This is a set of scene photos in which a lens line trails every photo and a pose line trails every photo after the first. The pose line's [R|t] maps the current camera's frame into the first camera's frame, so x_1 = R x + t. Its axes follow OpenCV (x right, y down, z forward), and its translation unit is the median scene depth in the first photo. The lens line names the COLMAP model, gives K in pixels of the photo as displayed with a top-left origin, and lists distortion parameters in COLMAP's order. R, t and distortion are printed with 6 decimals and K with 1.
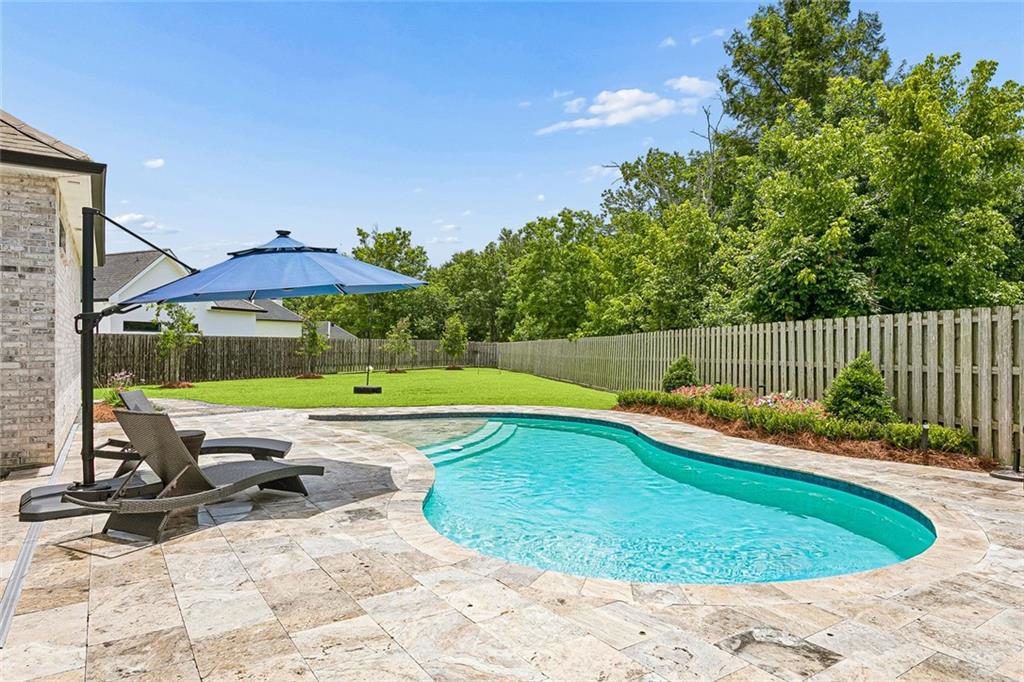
lens RADIAL K [[627.7, 0, 513.9], [0, 627.7, 338.8], [0, 0, 1]] dist [0.002921, 0.006096]
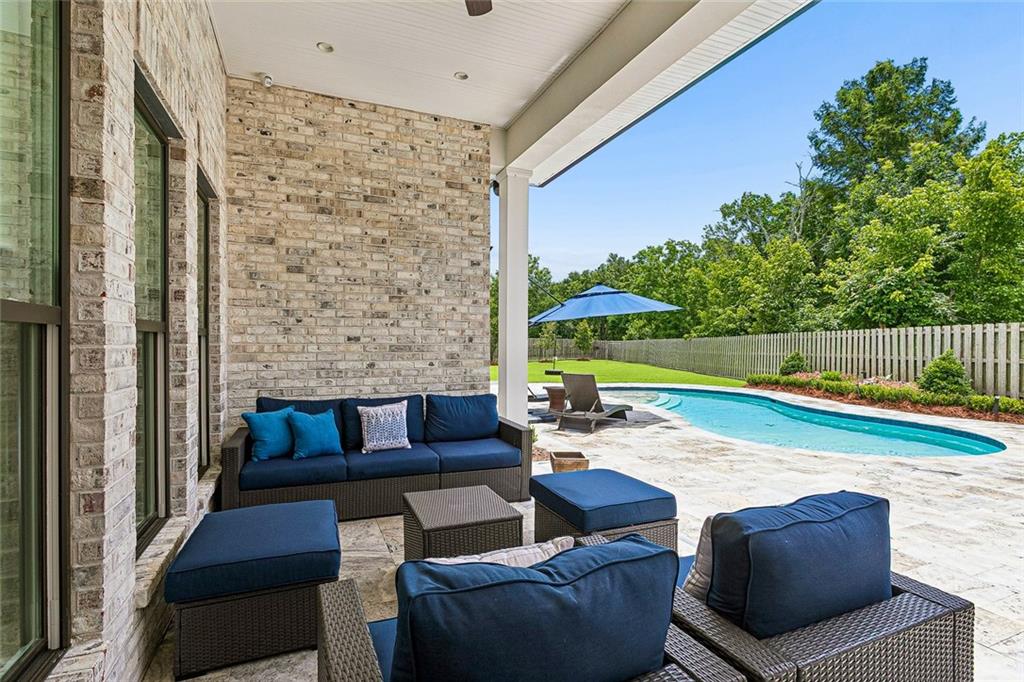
lens RADIAL K [[485.6, 0, 511.8], [0, 485.6, 347.4], [0, 0, 1]] dist [-0.002404, 0.001050]
pose [[0.981526, 0.007178, -0.191194, -0.110809], [-0.003182, 0.999770, 0.021199, -0.002448], [0.191302, -0.020199, 0.981323, -0.151982]]
